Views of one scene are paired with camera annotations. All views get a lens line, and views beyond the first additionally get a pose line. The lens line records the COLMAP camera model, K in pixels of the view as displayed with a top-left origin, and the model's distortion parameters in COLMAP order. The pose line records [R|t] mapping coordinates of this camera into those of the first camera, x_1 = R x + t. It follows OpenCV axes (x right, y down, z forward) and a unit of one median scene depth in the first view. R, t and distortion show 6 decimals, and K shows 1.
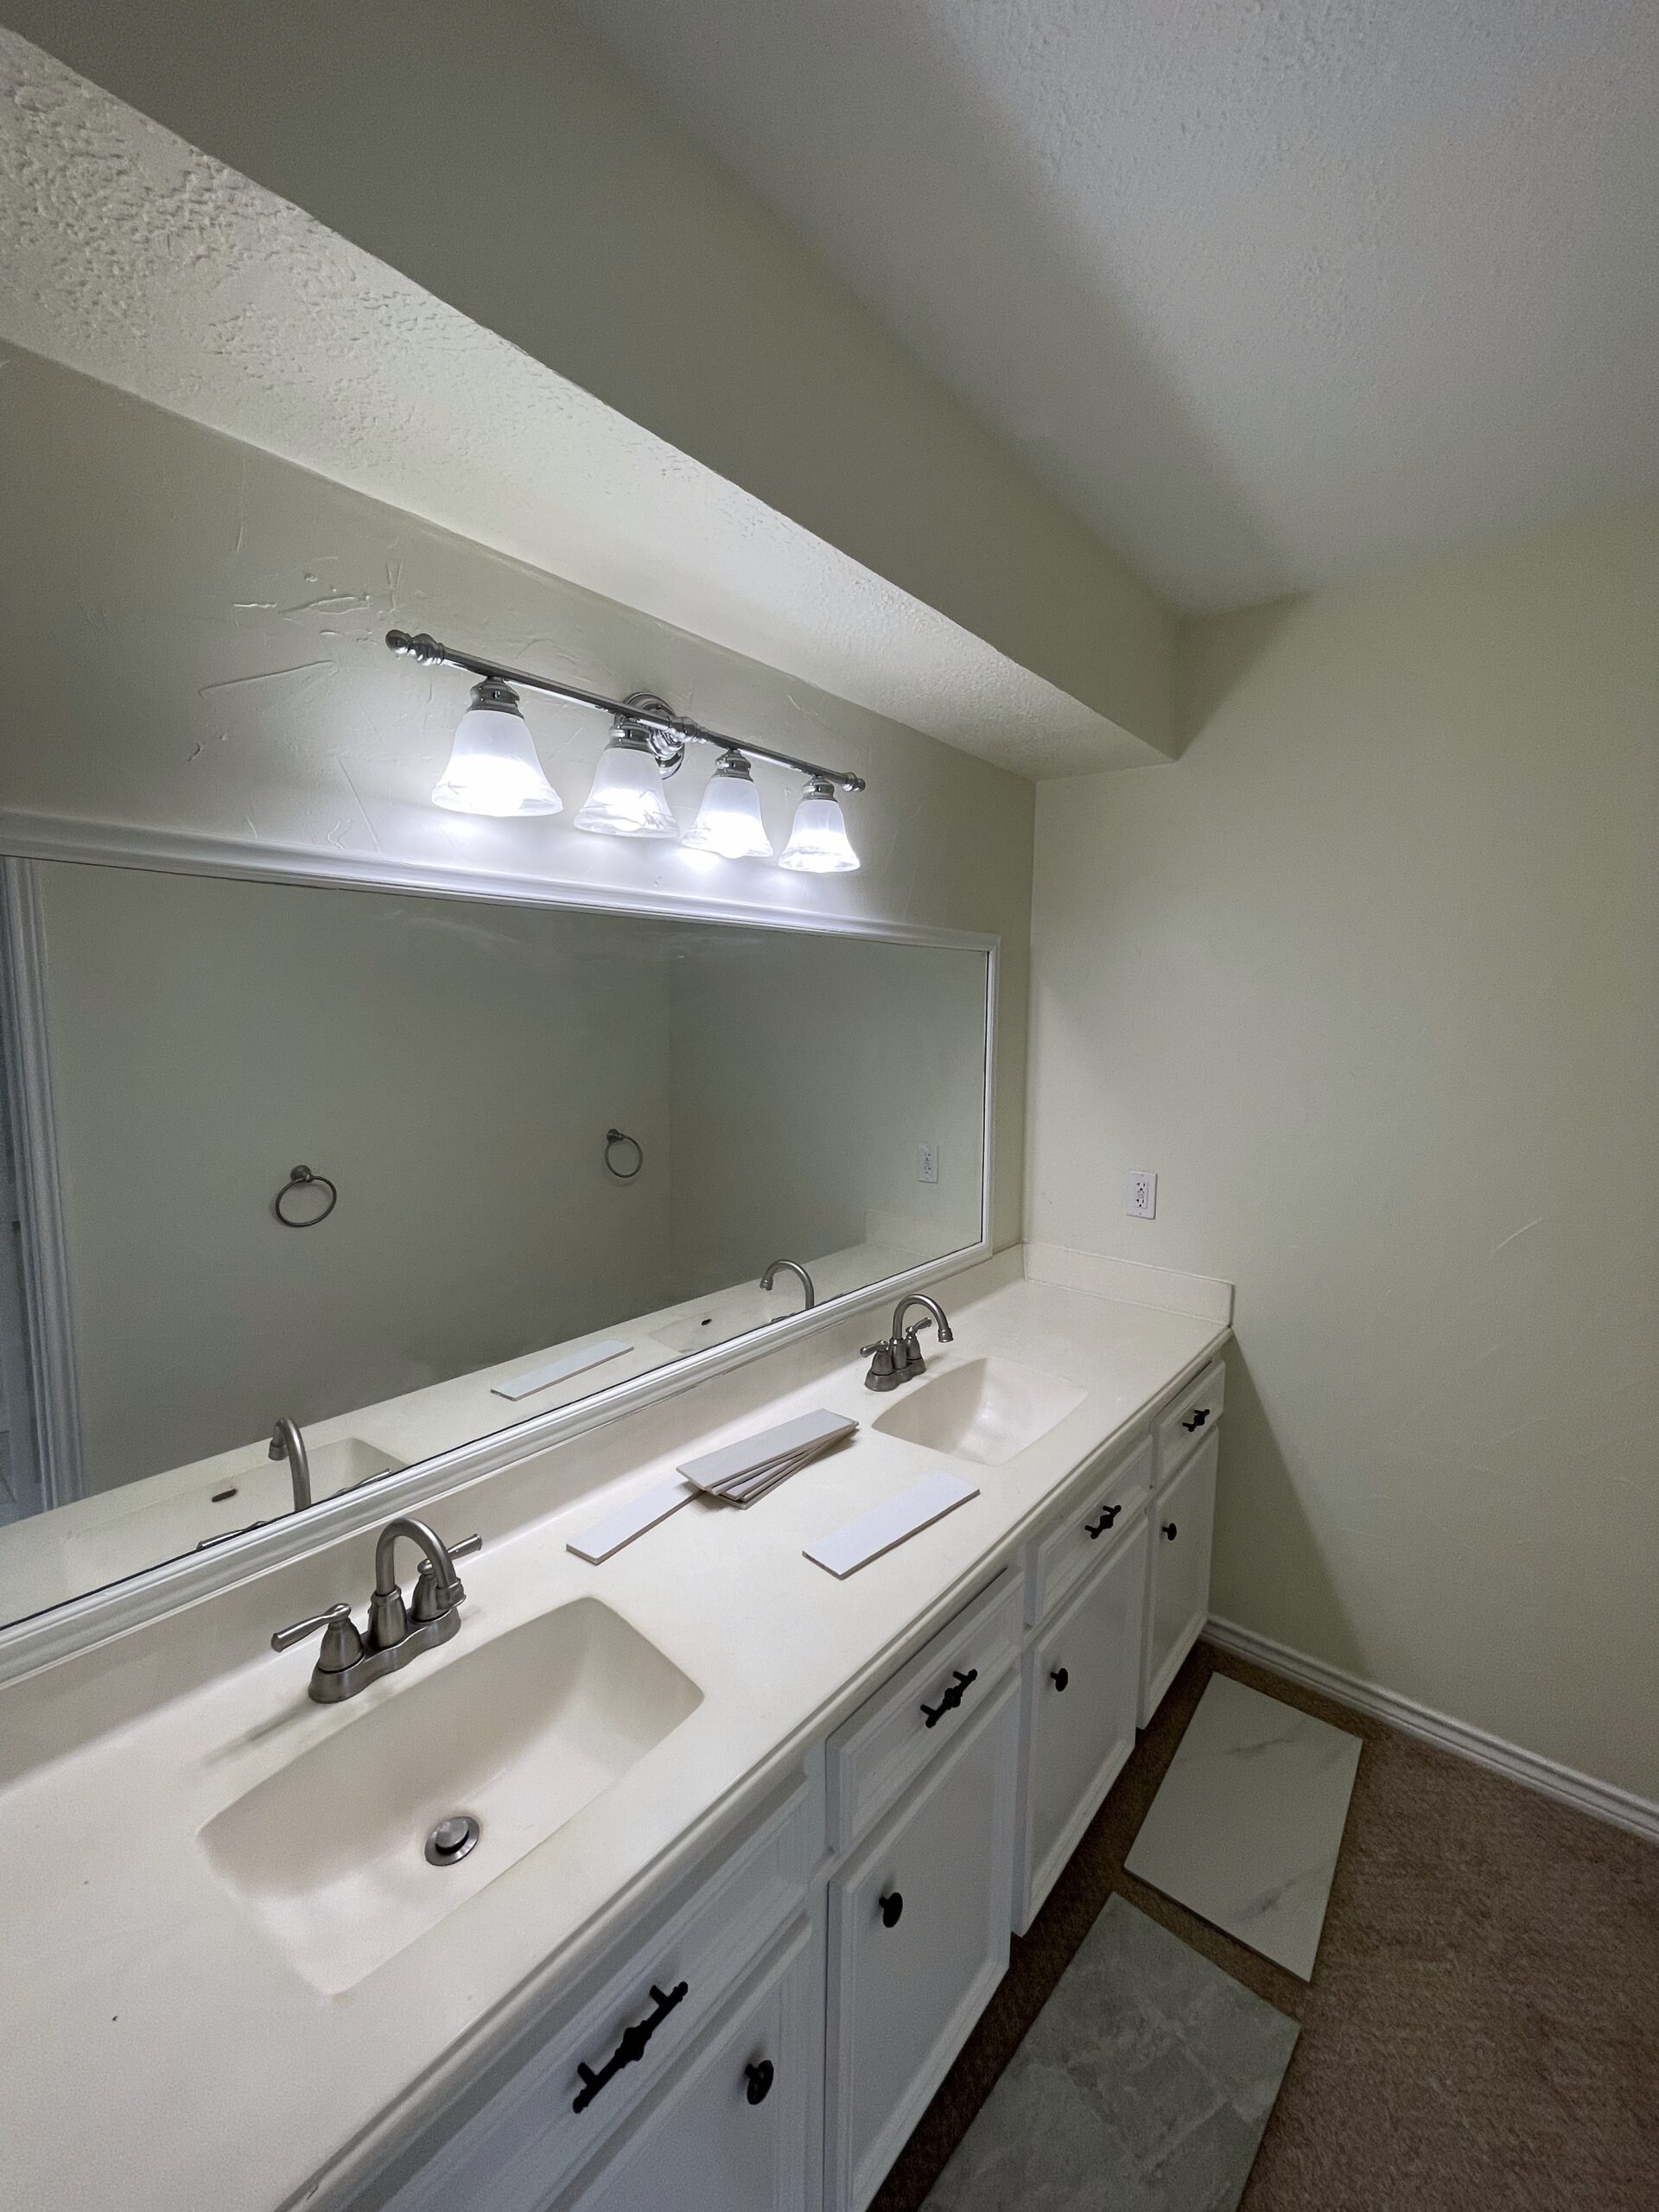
lens RADIAL K [[889.0, 0, 829.0], [0, 889.0, 1089.3], [0, 0, 1]] dist [-0.002034, -0.000074]
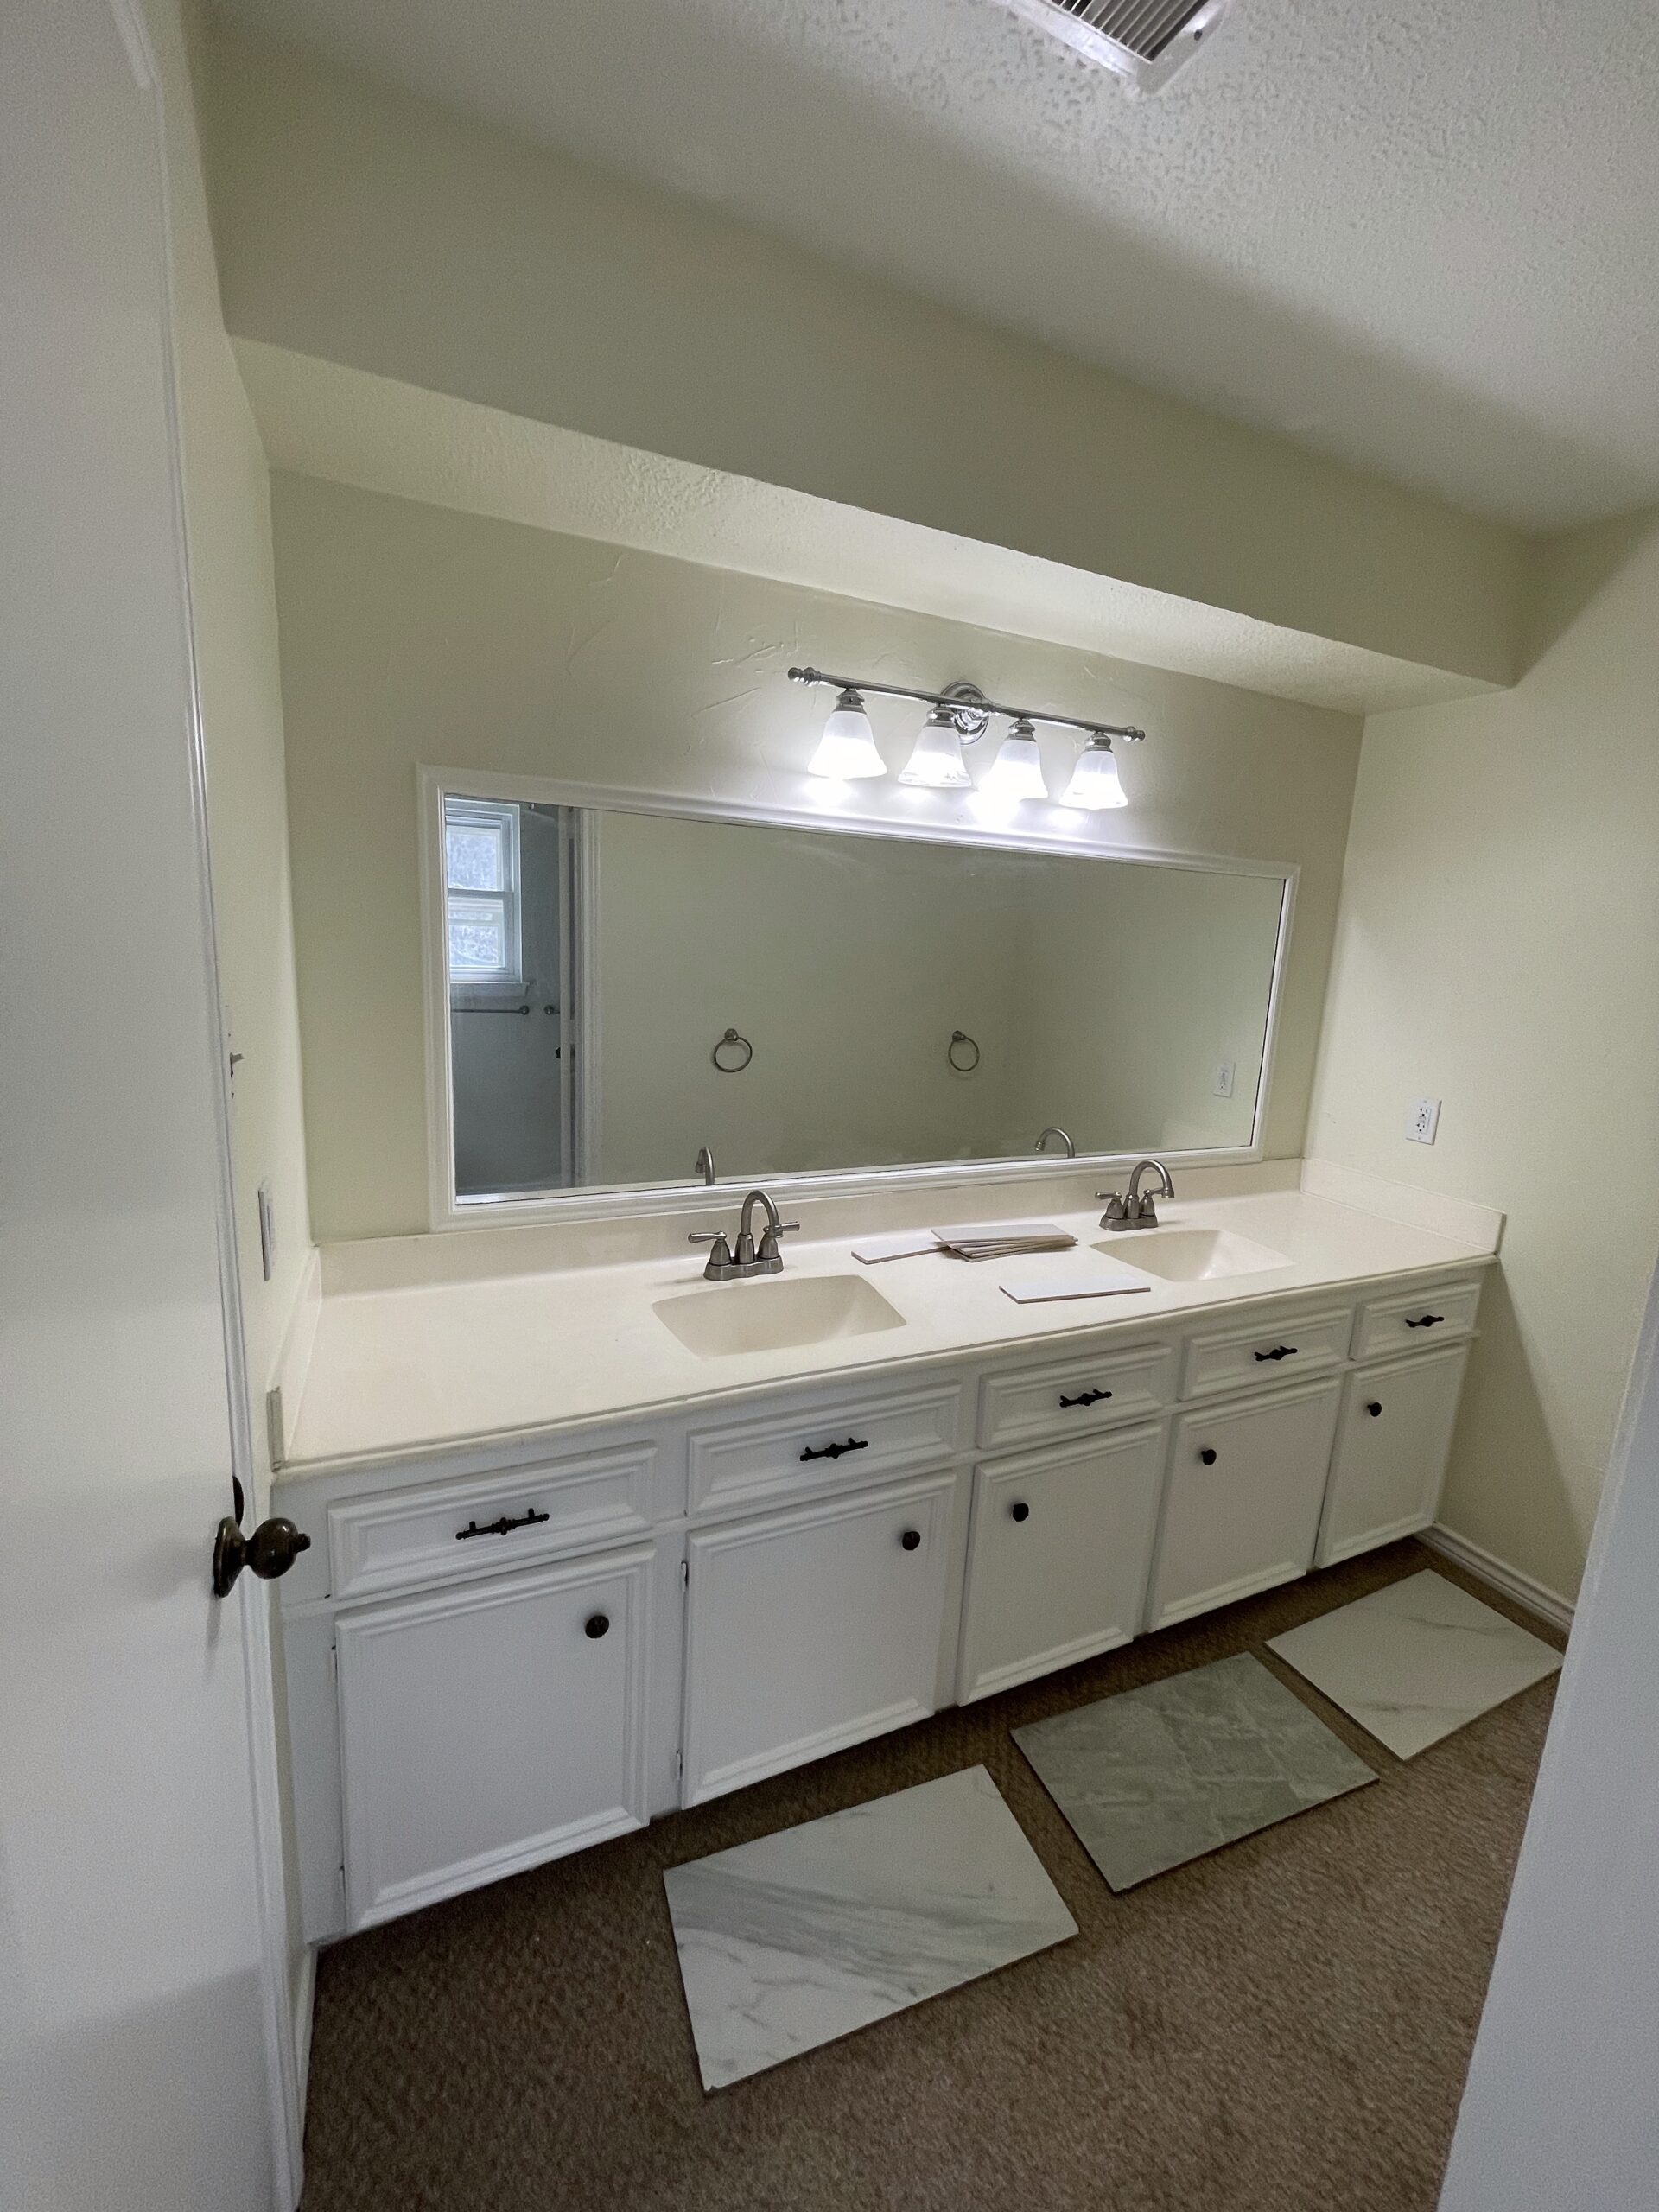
lens RADIAL K [[889.0, 0, 829.0], [0, 889.0, 1089.3], [0, 0, 1]] dist [-0.002034, -0.000074]
pose [[0.899885, 0.109673, -0.422113, 0.255951], [-0.083451, 0.993282, 0.080170, 0.091708], [0.428070, -0.036918, 0.902991, -0.358330]]
